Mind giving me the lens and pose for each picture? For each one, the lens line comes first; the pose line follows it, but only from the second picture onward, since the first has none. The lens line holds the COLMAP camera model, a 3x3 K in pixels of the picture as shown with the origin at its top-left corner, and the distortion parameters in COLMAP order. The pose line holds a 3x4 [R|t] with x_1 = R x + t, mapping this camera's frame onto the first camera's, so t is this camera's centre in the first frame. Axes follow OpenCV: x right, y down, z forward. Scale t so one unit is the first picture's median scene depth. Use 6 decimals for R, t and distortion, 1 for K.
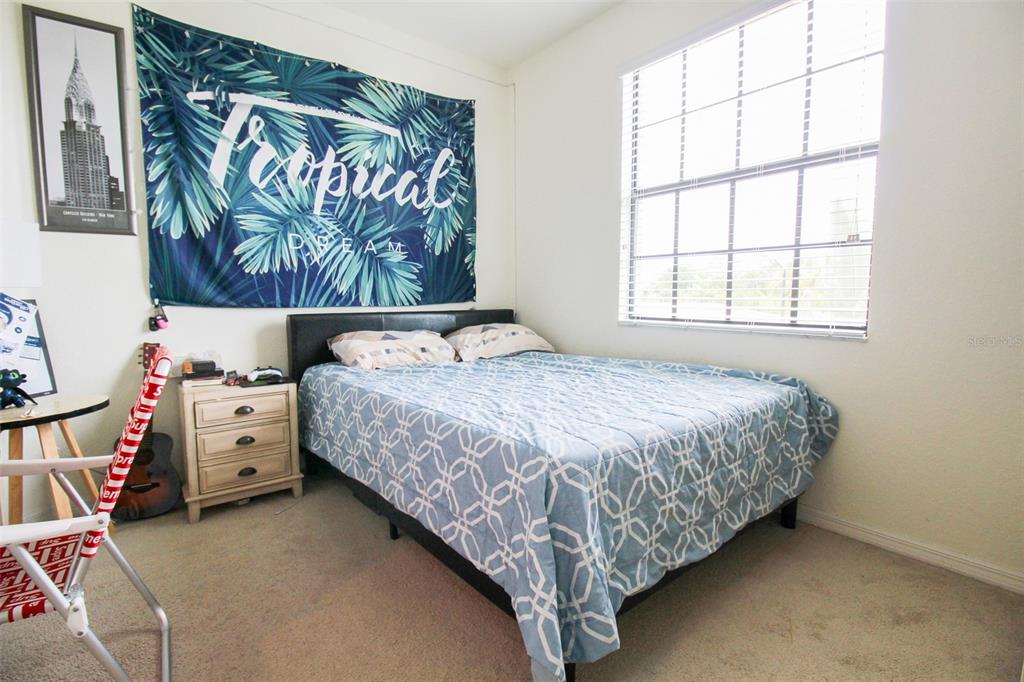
lens RADIAL K [[478.5, 0, 517.9], [0, 478.5, 339.5], [0, 0, 1]] dist [0.002847, -0.015648]
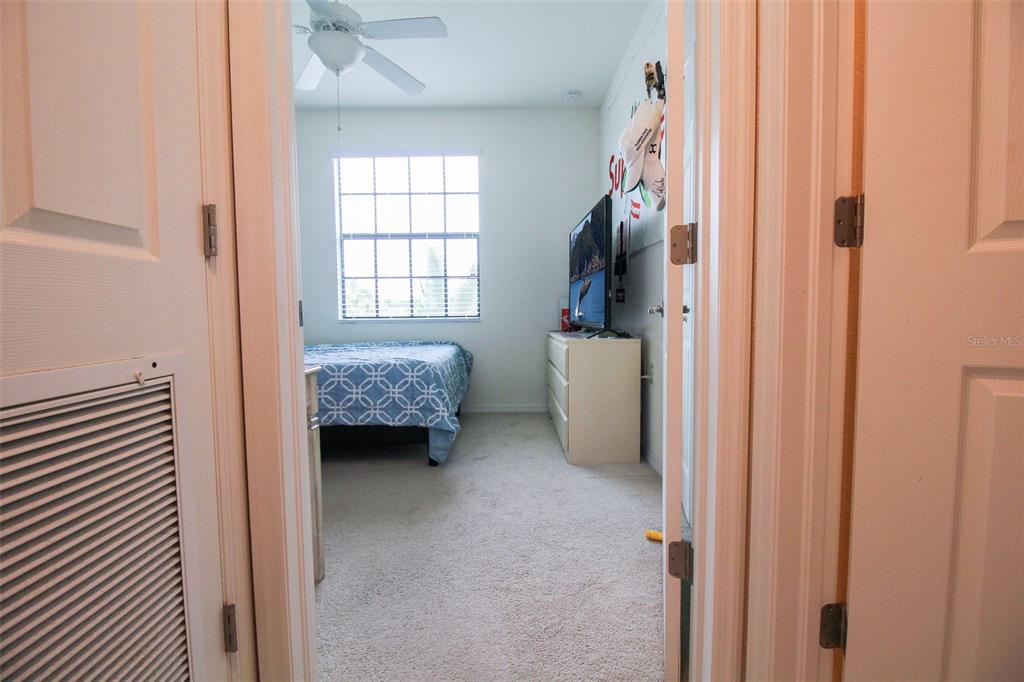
lens RADIAL K [[478.5, 0, 517.9], [0, 478.5, 339.5], [0, 0, 1]] dist [0.002847, -0.015648]
pose [[0.610678, -0.054466, 0.790004, -0.920909], [0.087130, 0.996196, 0.001330, 0.099634], [-0.787071, 0.068020, 0.613101, -0.499798]]
